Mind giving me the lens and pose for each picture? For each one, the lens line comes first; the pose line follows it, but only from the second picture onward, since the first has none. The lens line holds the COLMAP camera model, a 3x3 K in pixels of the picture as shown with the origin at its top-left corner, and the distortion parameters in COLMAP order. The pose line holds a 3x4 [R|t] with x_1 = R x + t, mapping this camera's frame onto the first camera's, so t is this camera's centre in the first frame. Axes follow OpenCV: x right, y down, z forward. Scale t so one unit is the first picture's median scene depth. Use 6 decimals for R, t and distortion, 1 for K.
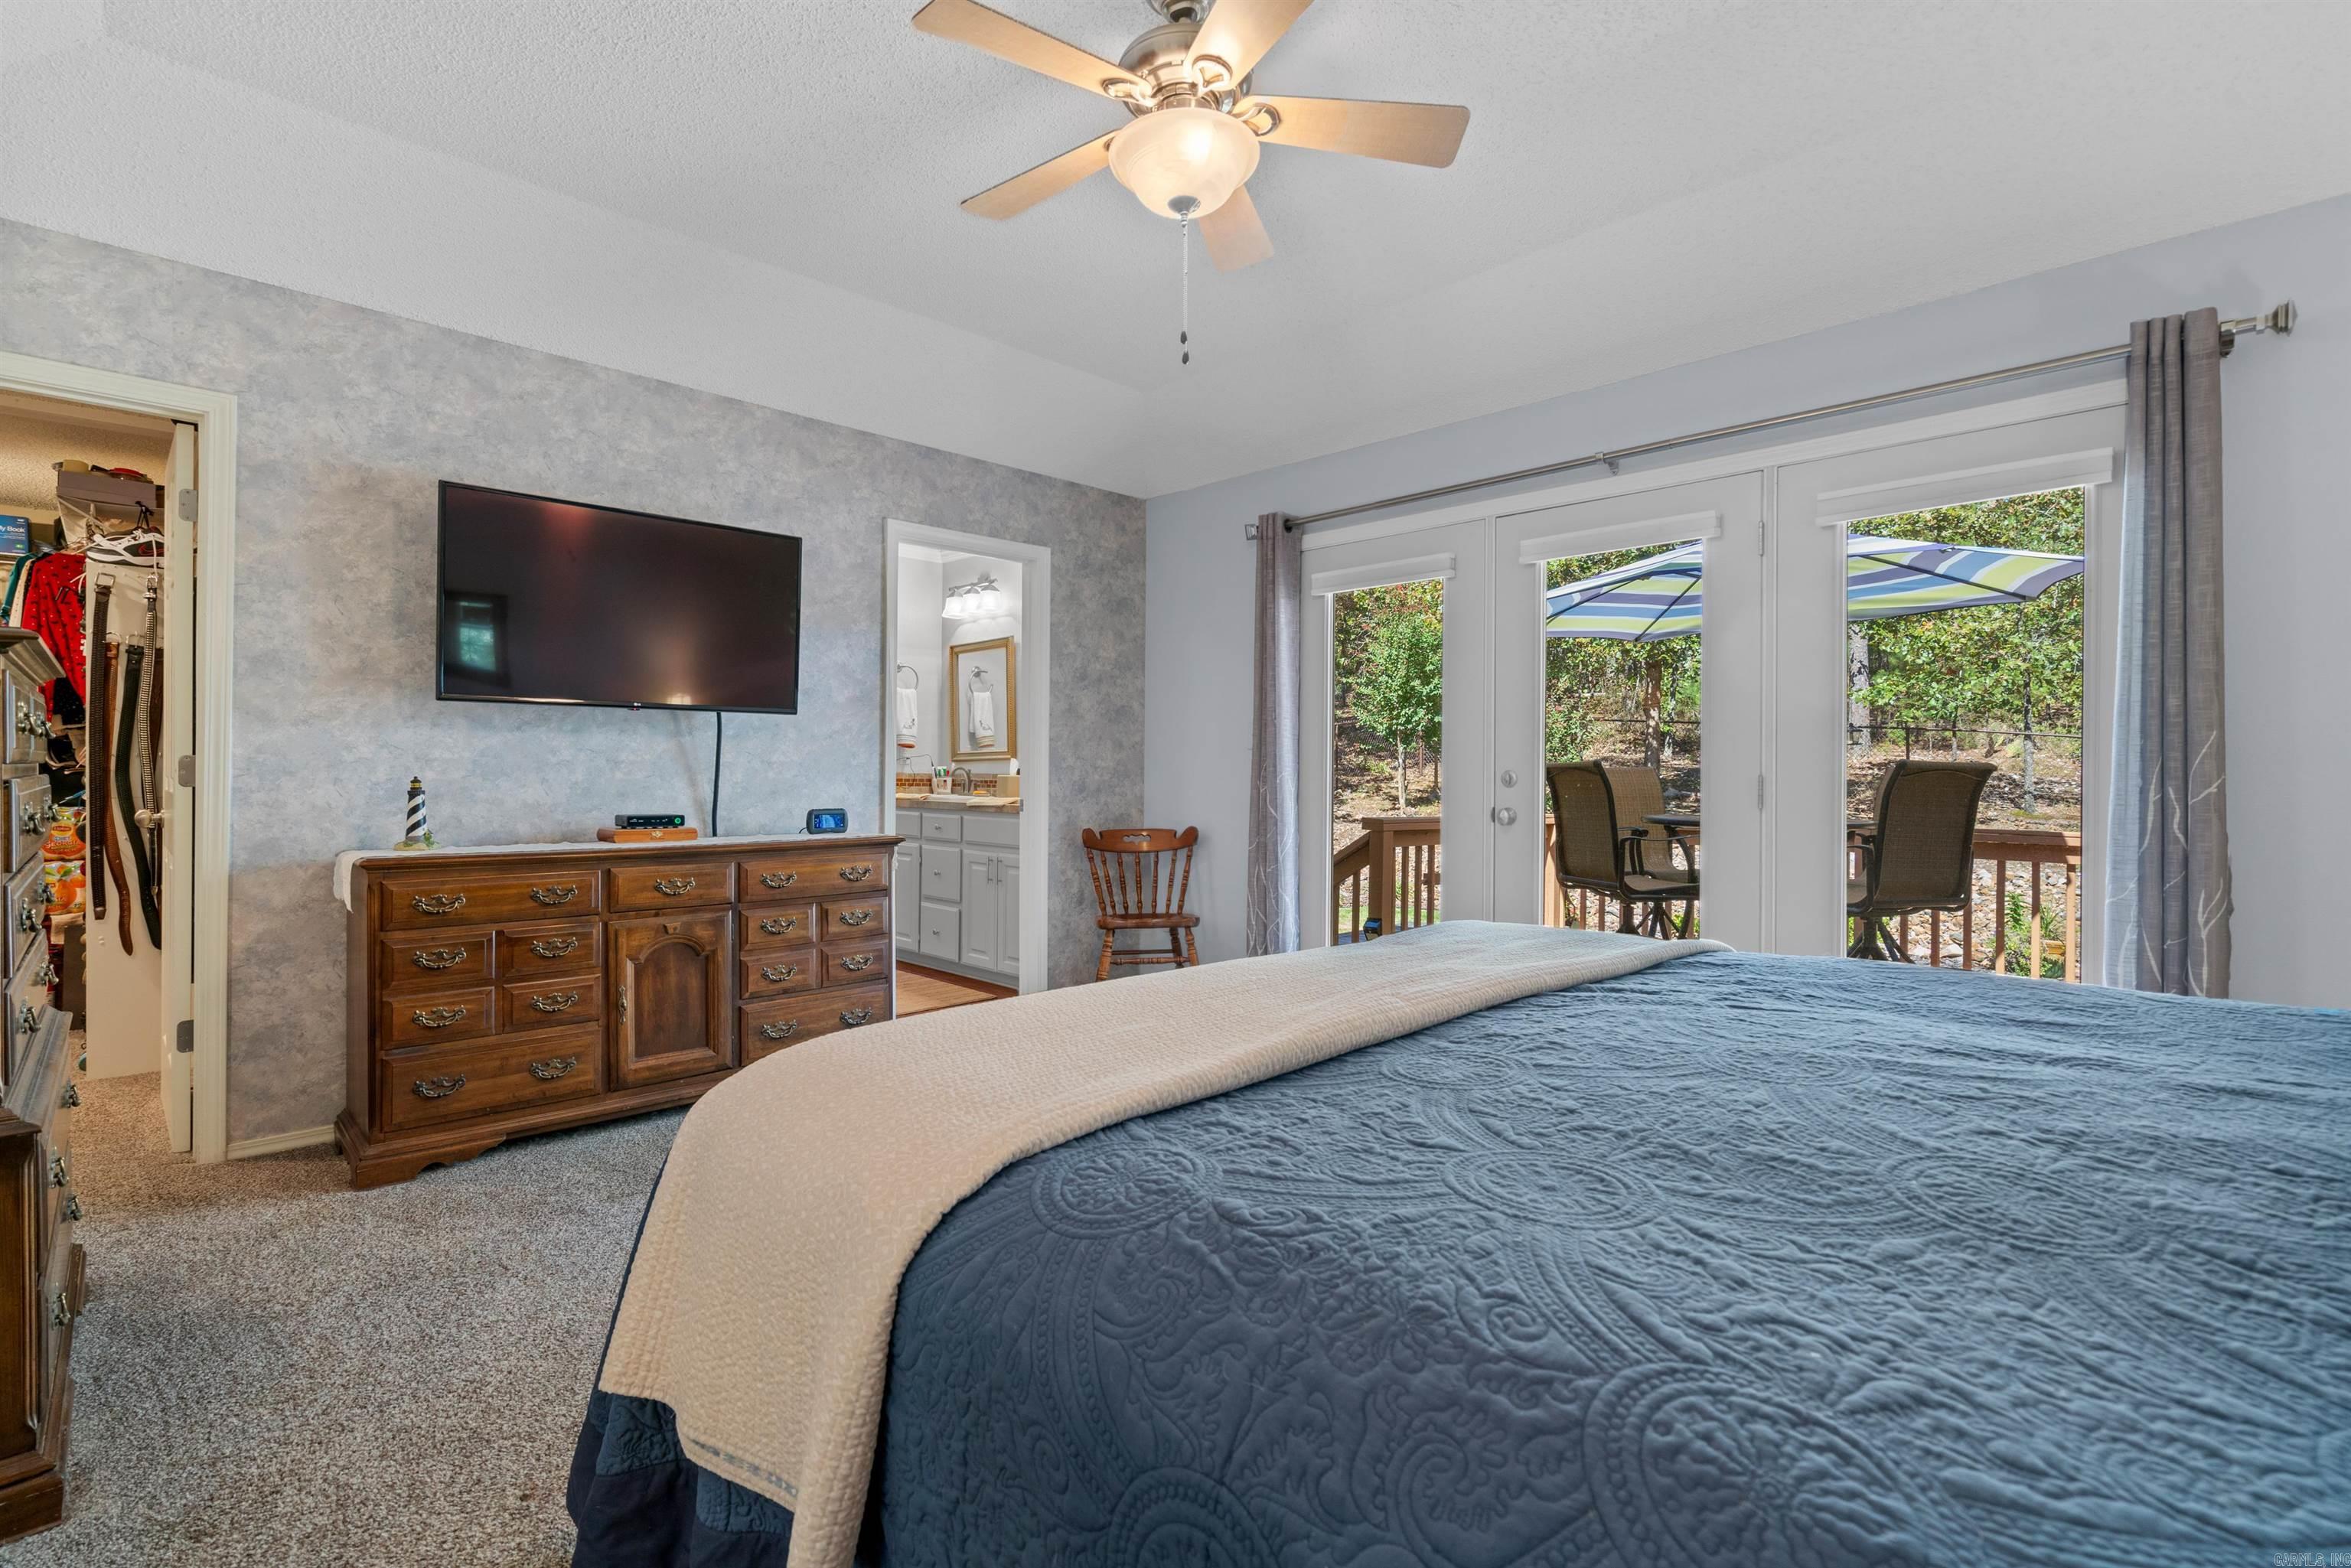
lens RADIAL K [[1072.5, 0, 1169.9], [0, 1072.5, 780.6], [0, 0, 1]] dist [-0.003579, 0.002002]
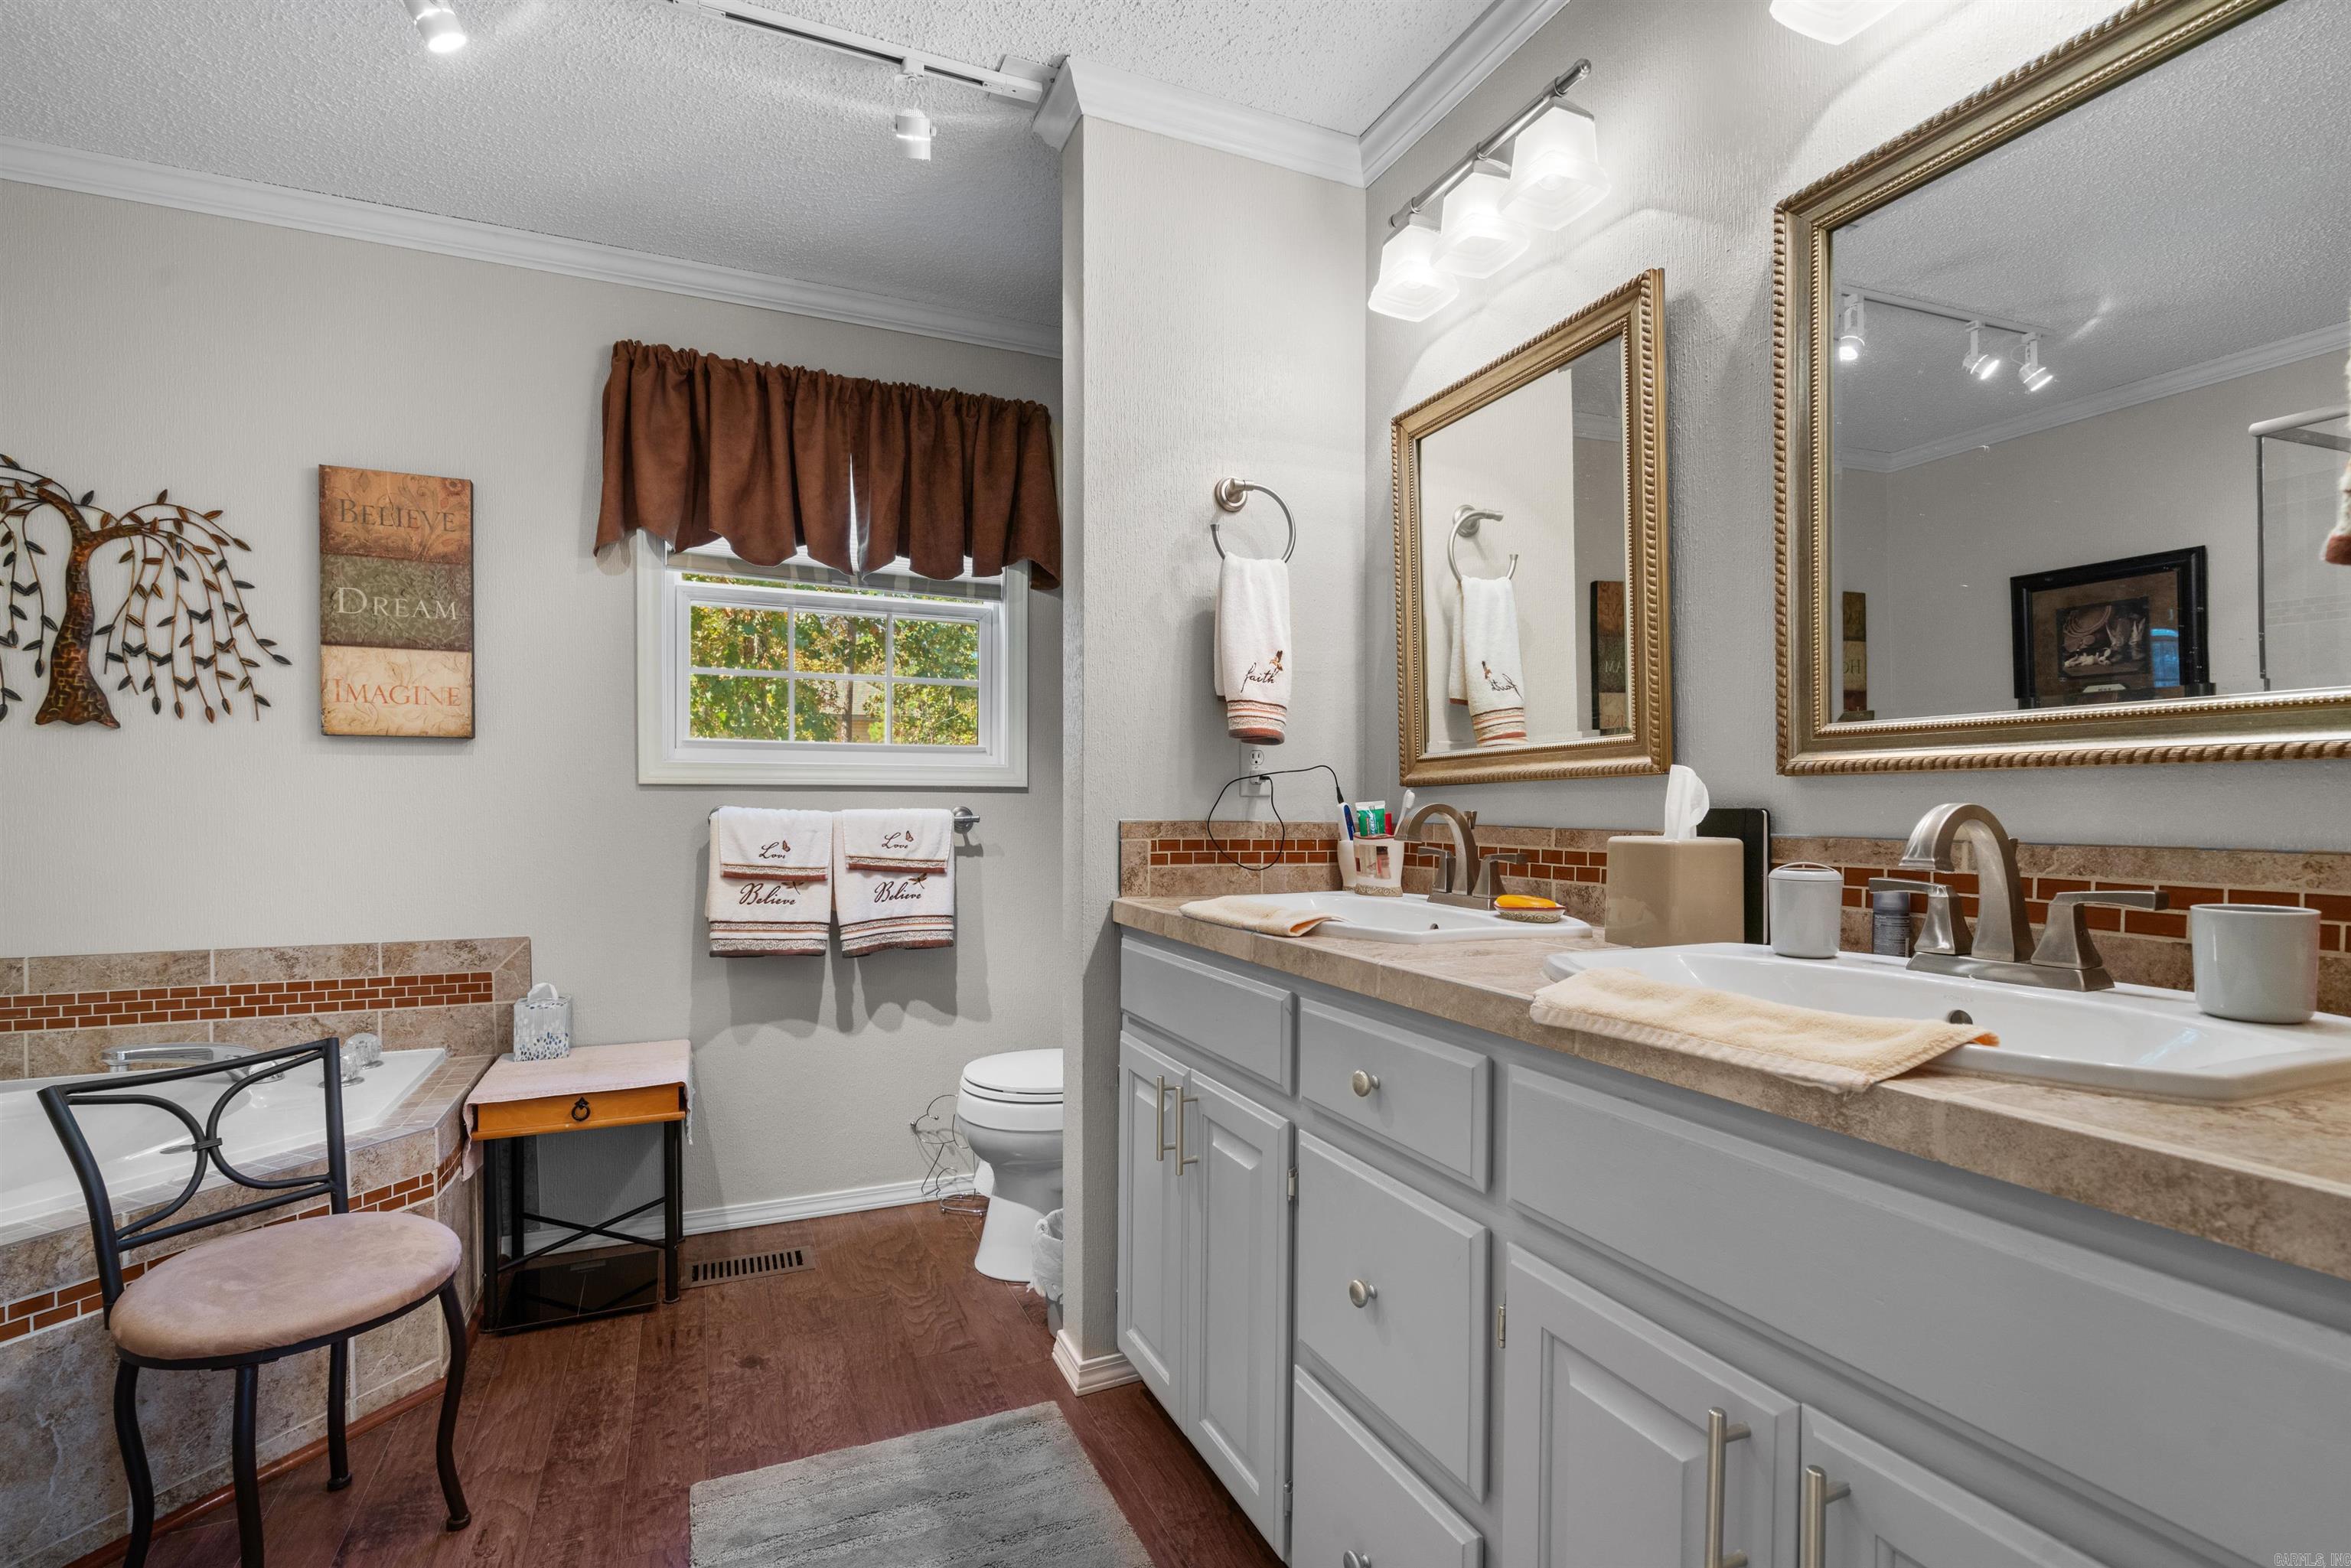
lens RADIAL K [[1072.5, 0, 1168.6], [0, 1072.5, 797.6], [0, 0, 1]] dist [-0.003579, 0.002002]
pose [[0.931876, -0.005642, -0.362732, -0.154462], [0.001296, 0.999924, -0.012223, -0.010570], [0.362774, 0.010921, 0.931813, 0.690480]]
